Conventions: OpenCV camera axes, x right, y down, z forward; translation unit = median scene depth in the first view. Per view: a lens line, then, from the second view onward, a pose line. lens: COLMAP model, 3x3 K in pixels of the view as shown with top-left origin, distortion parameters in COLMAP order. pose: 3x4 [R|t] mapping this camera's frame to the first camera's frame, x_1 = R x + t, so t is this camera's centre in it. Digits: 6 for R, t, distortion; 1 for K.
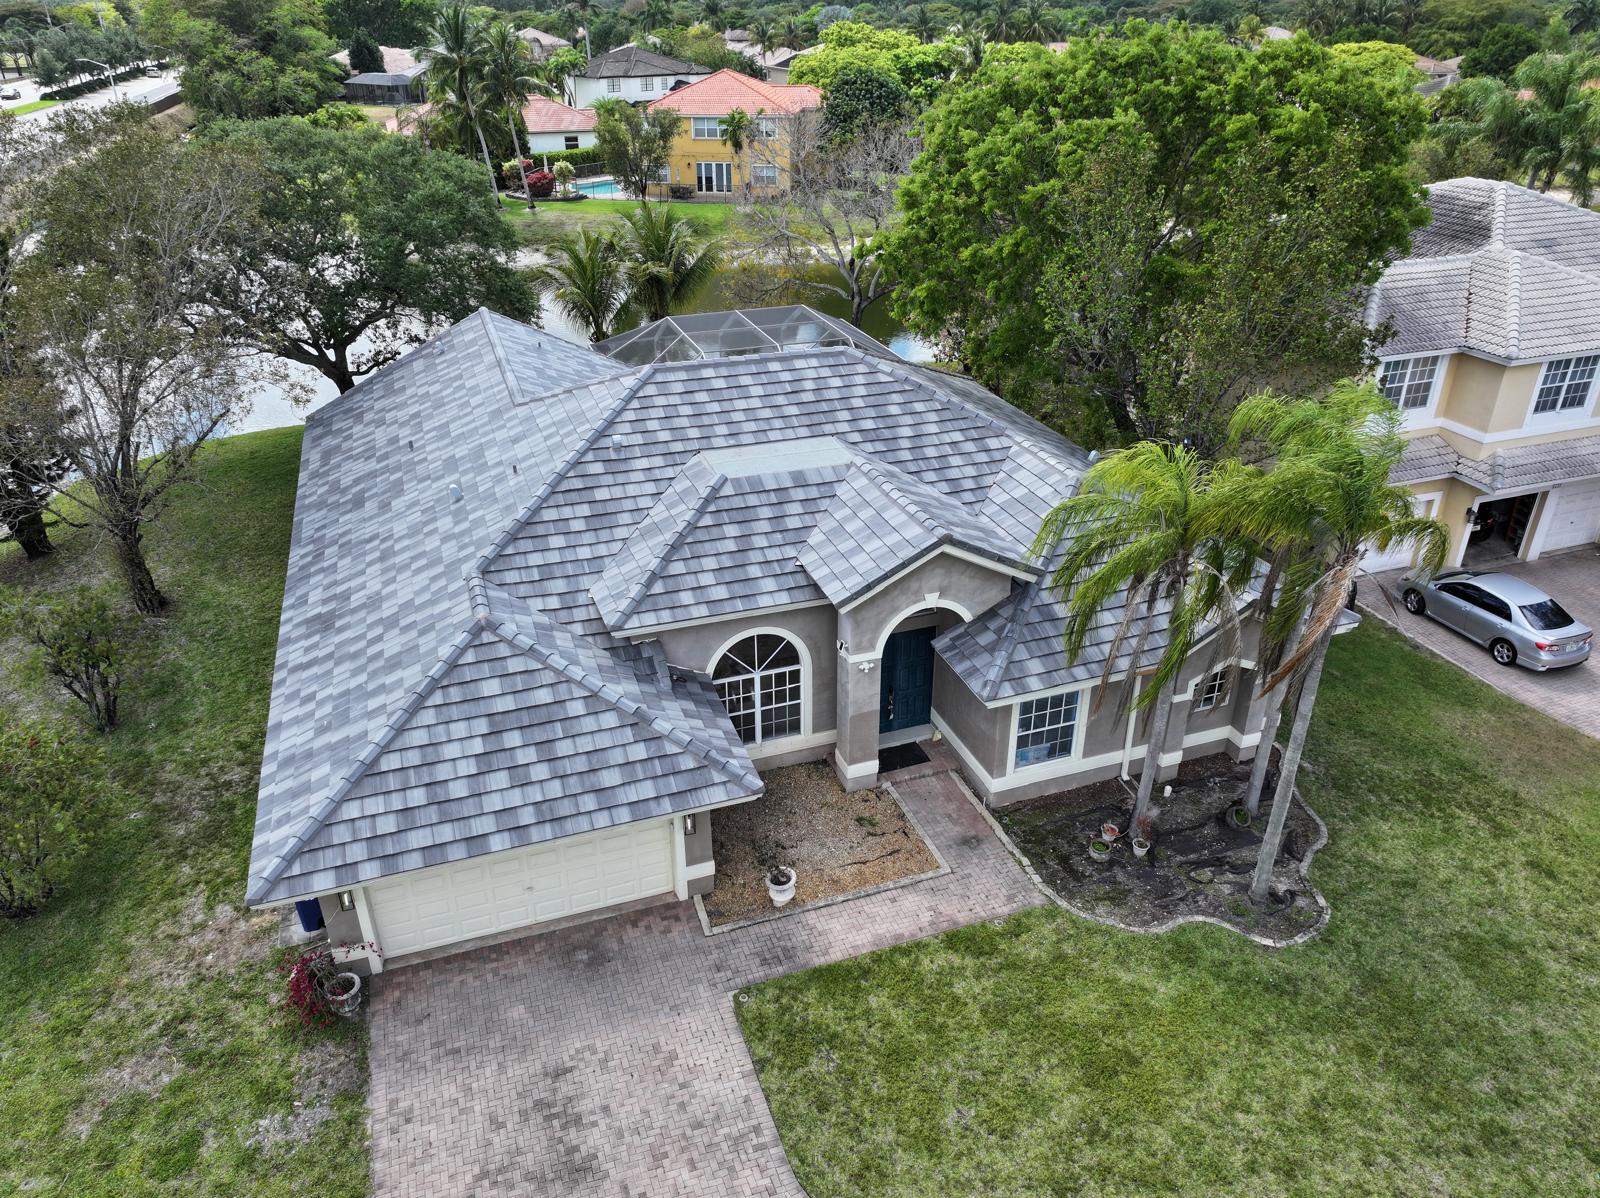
lens RADIAL K [[1129.2, 0, 800.0], [0, 1129.2, 599.0], [0, 0, 1]] dist [-0.003199, 0.016609]
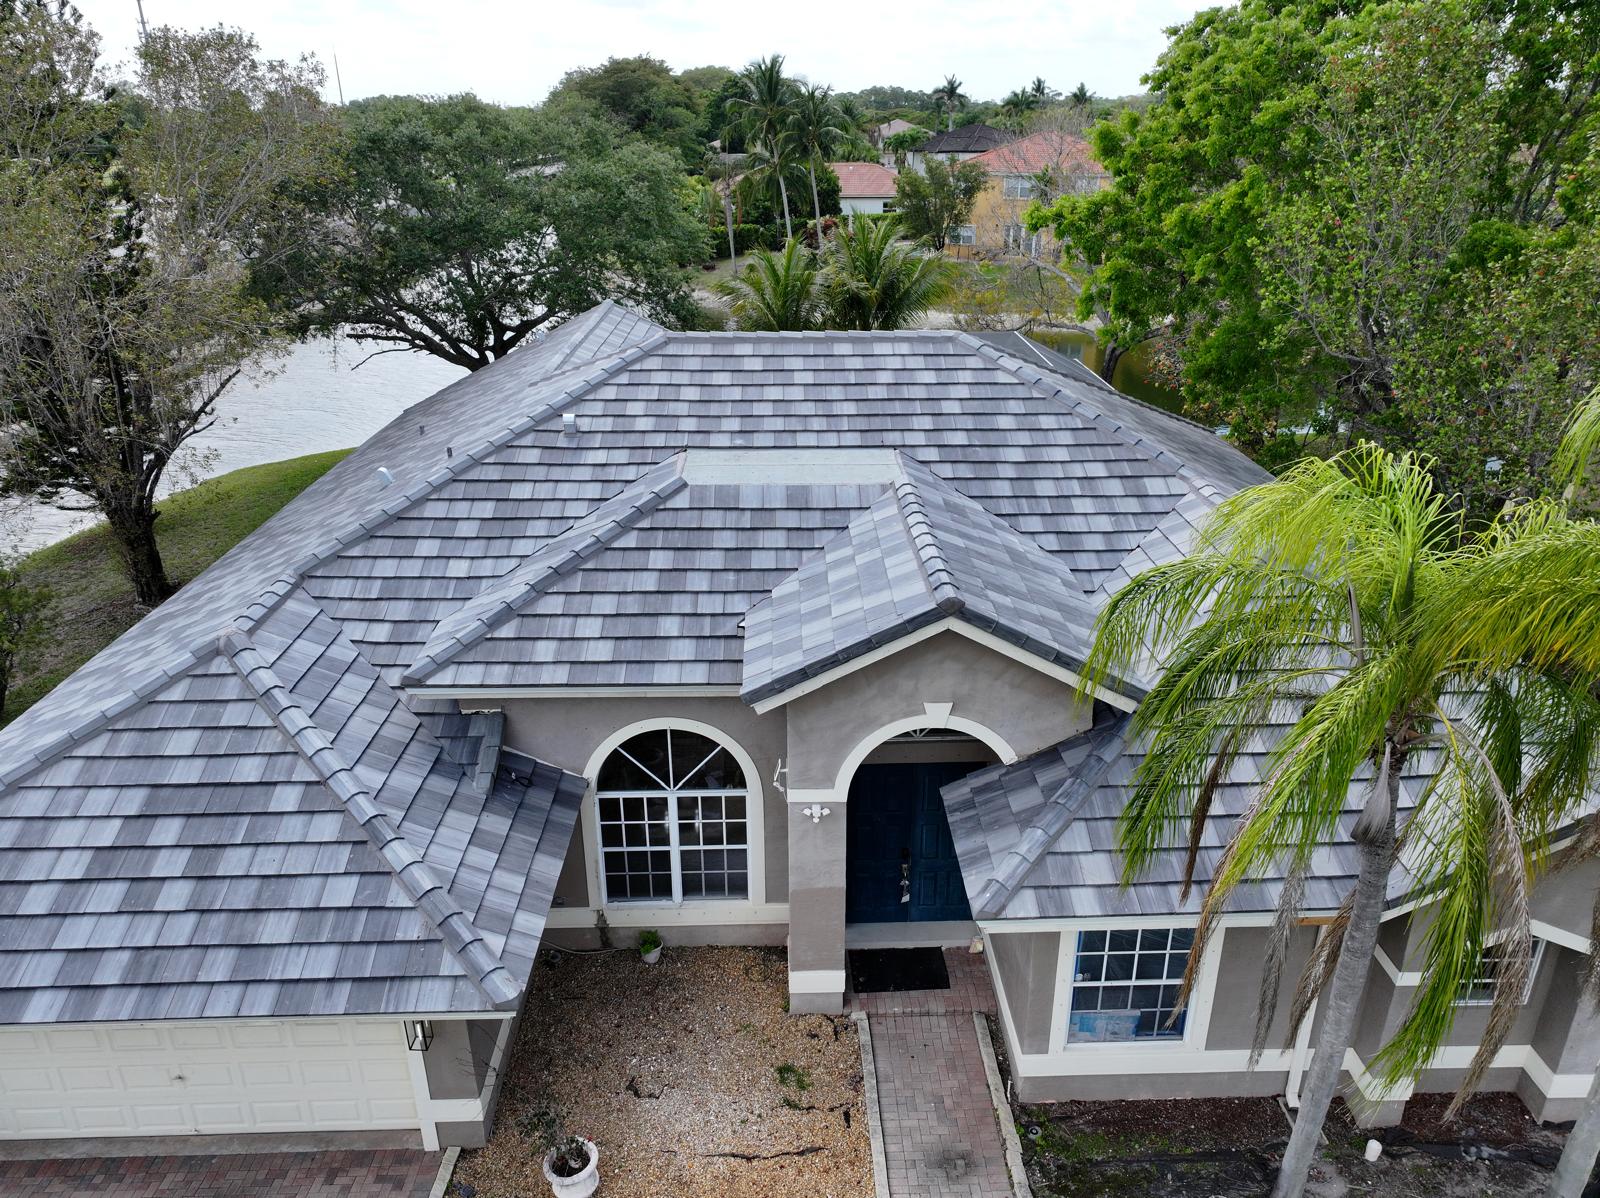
lens RADIAL K [[1129.2, 0, 800.0], [0, 1129.2, 599.0], [0, 0, 1]] dist [-0.003199, 0.016609]
pose [[0.951442, 0.122778, -0.282285, 0.197398], [-0.145482, 0.987488, -0.060846, -0.011814], [0.271282, 0.098958, 0.957399, 0.417990]]
